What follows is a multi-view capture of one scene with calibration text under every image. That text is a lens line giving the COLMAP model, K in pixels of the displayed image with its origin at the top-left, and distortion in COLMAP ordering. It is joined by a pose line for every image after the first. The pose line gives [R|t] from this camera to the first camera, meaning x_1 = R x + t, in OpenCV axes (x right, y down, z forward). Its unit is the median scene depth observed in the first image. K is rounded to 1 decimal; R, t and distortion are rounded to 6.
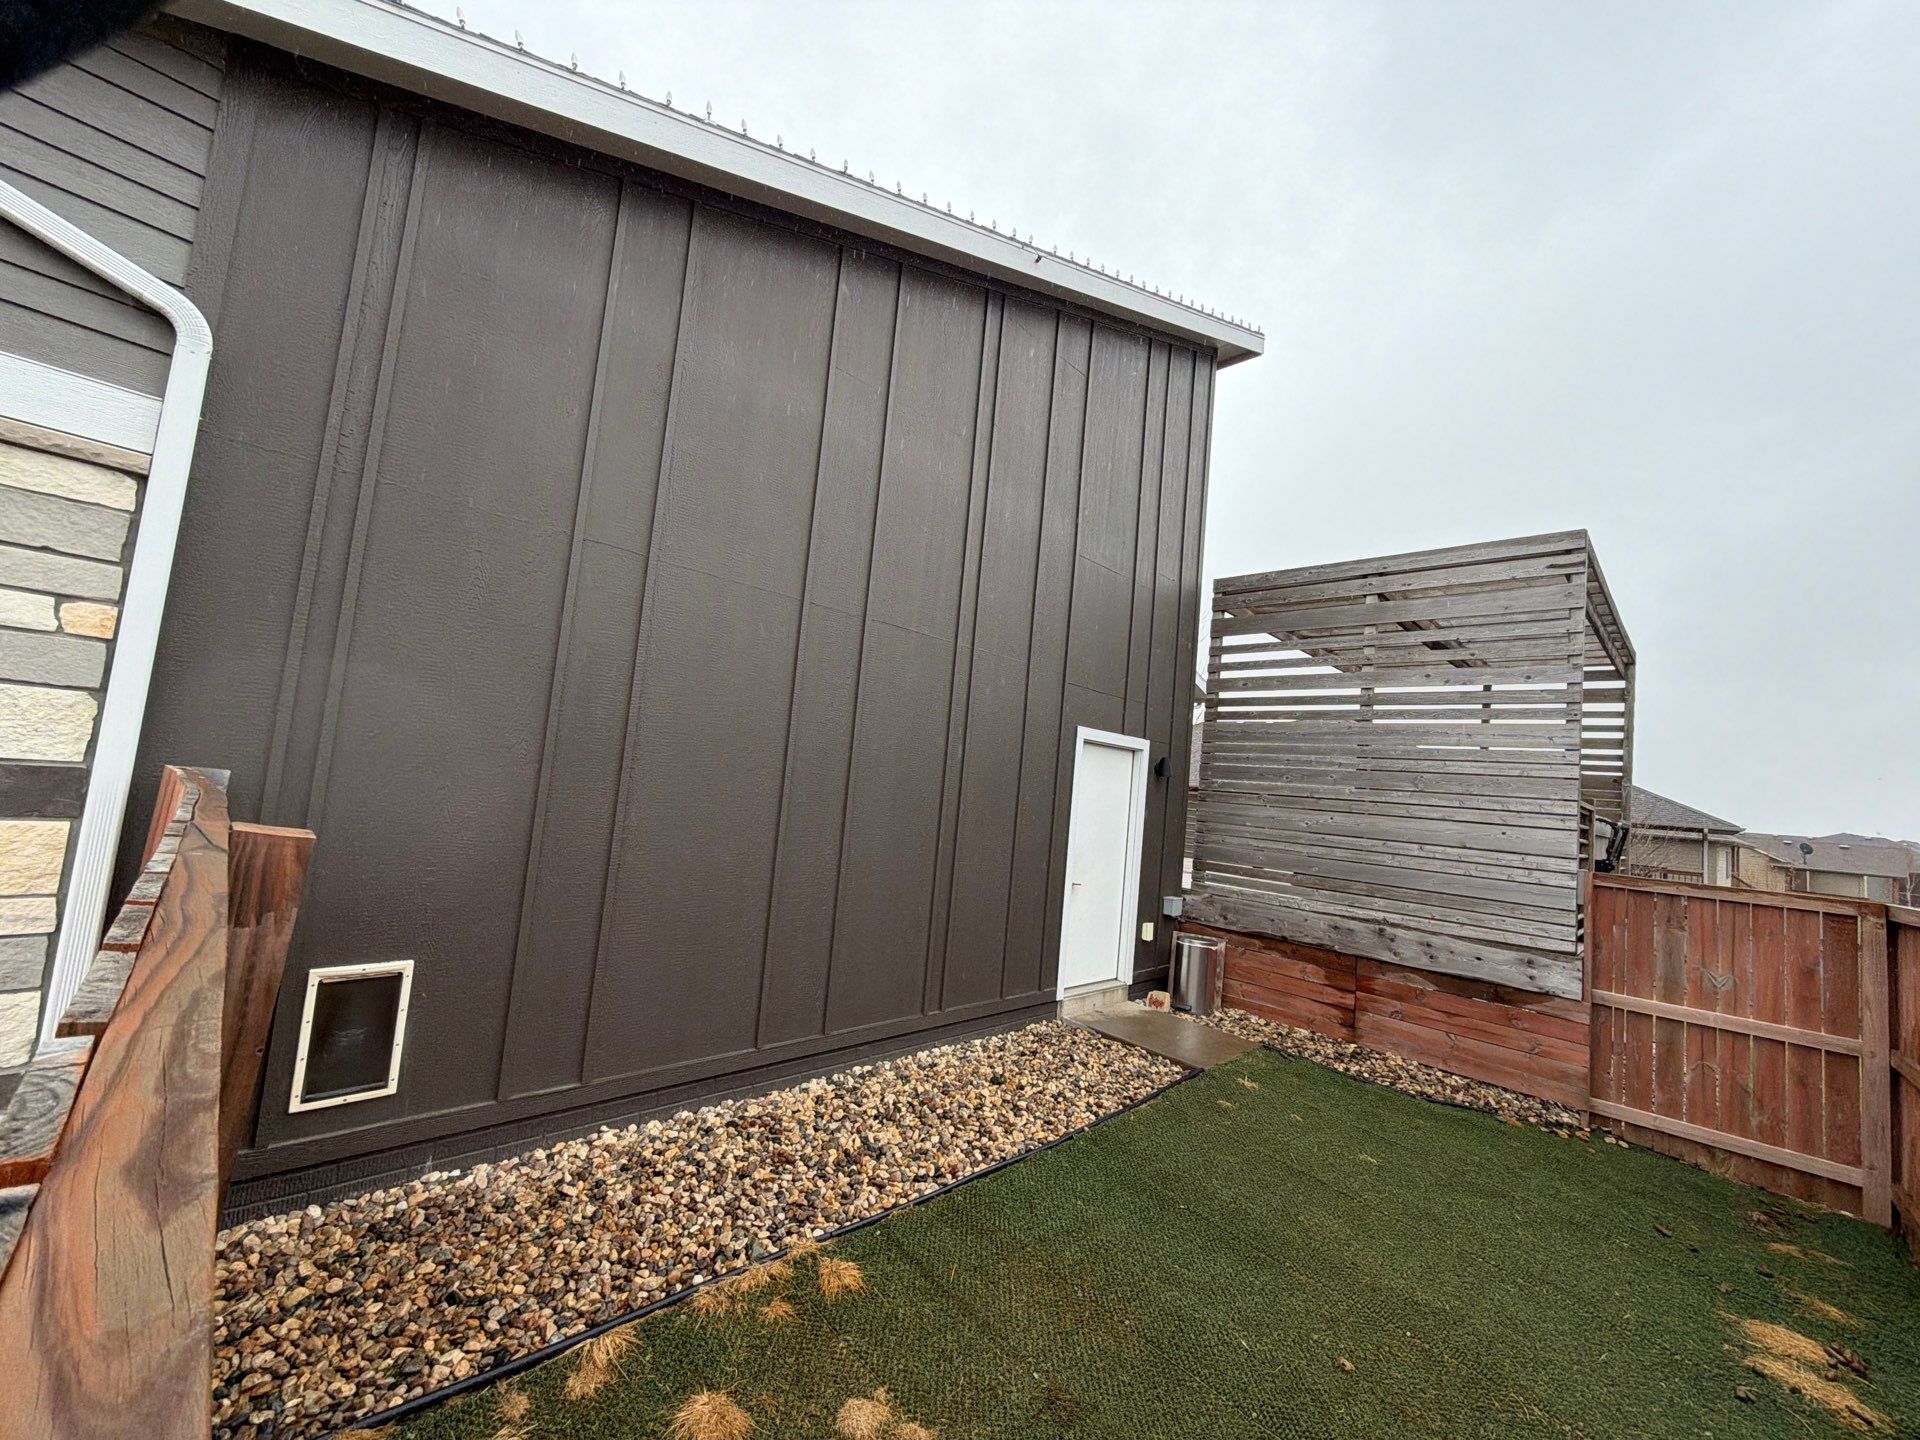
lens RADIAL K [[752.1, 0, 960.0], [0, 752.1, 720.0], [0, 0, 1]] dist [-0.001223, 0.000198]
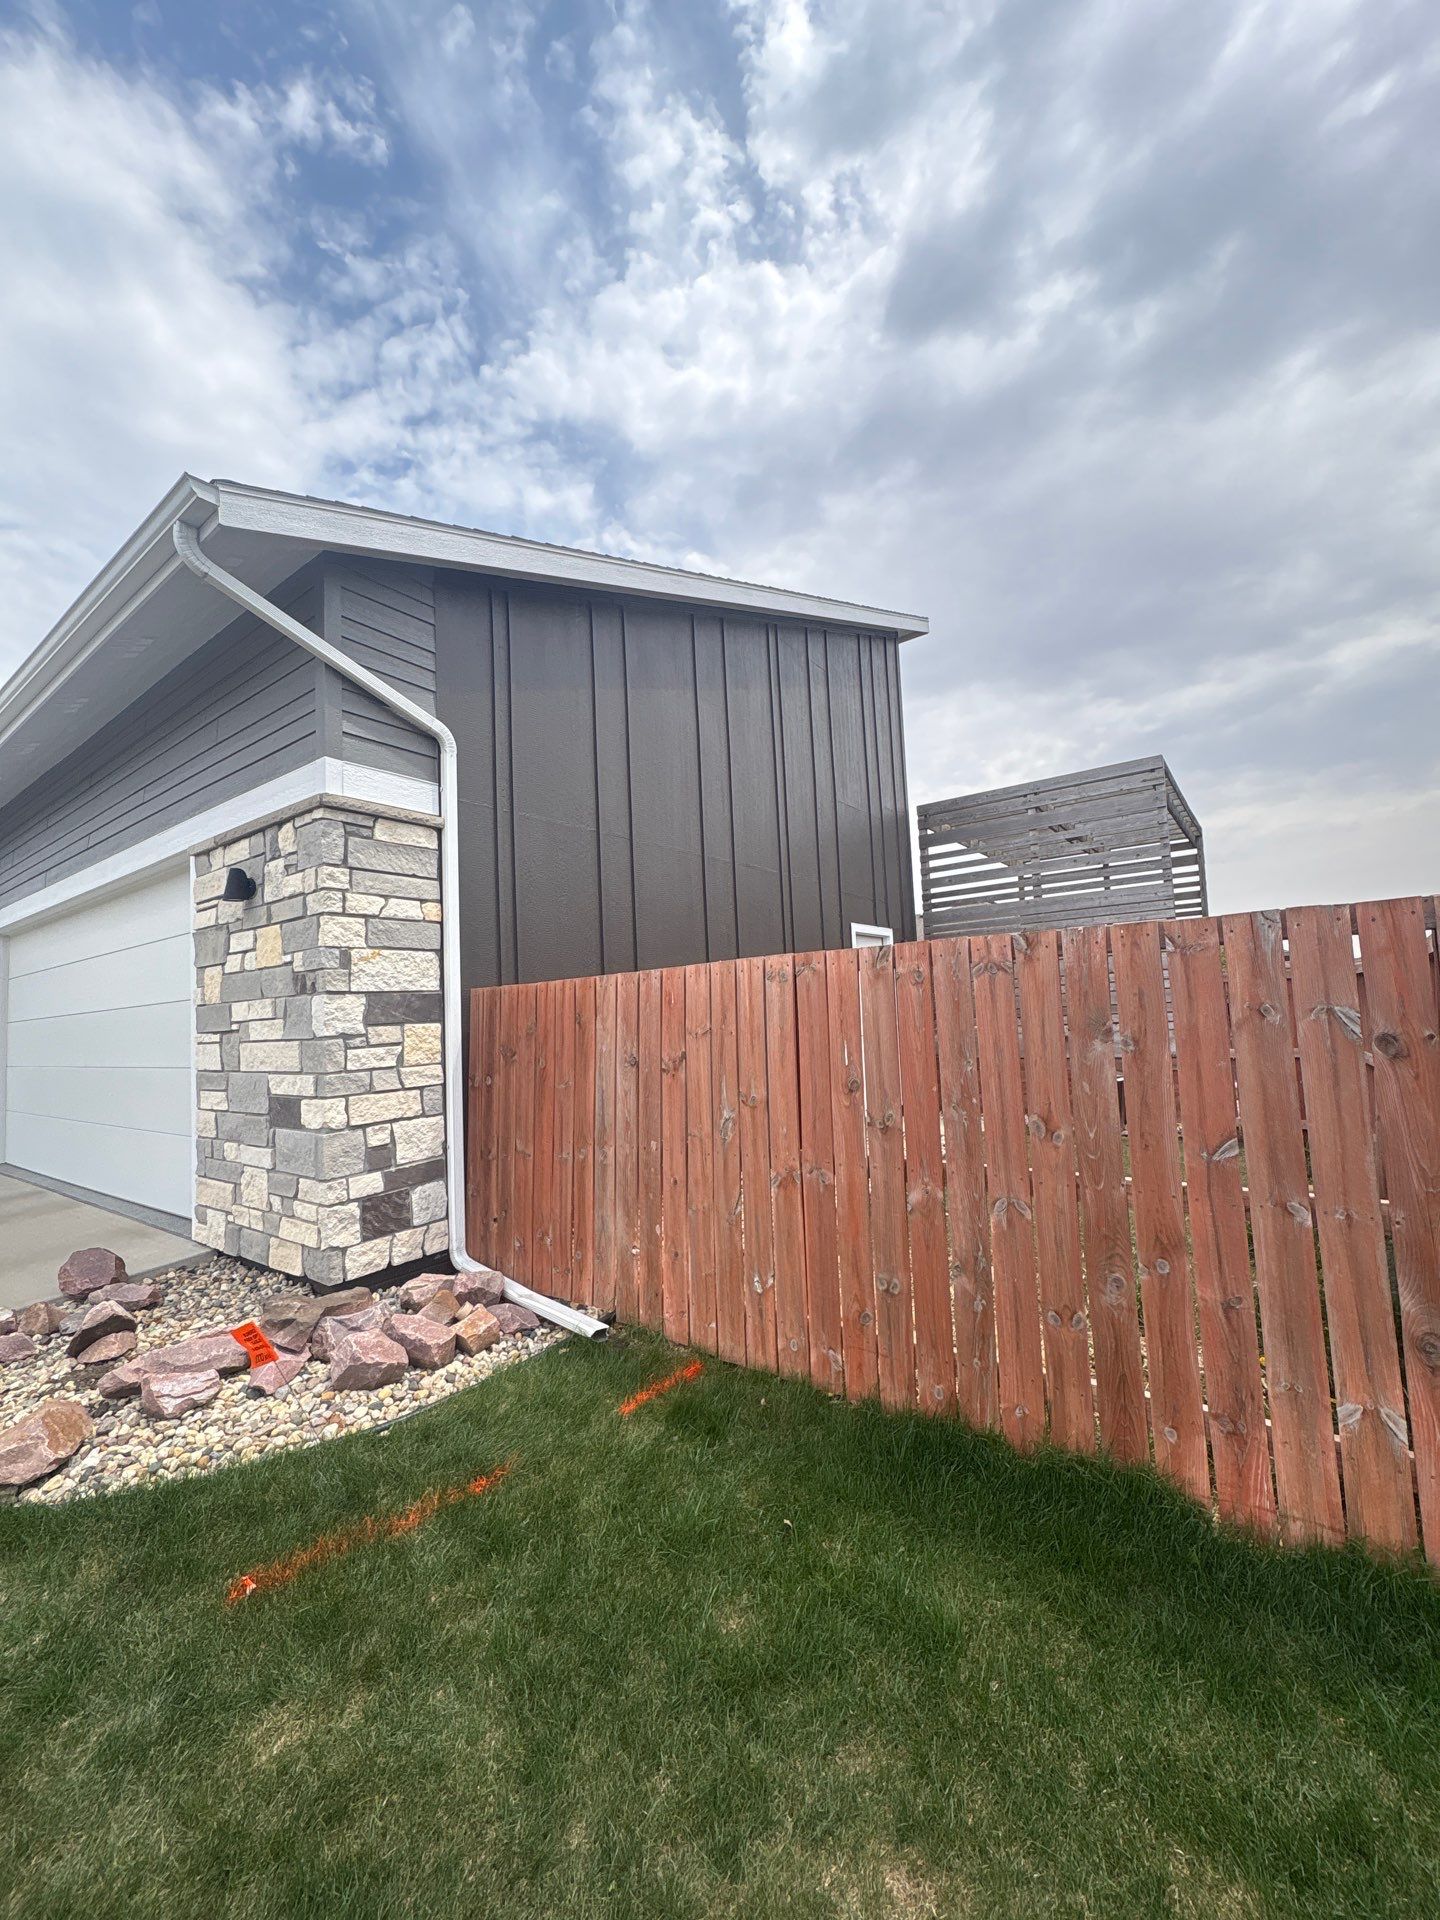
lens RADIAL K [[752.1, 0, 720.0], [0, 752.1, 960.0], [0, 0, 1]] dist [-0.001223, 0.000198]
pose [[0.981513, -0.125473, 0.144529, -0.258526], [0.122593, 0.992042, 0.028705, 0.005146], [-0.146981, -0.010456, 0.989084, -0.308399]]
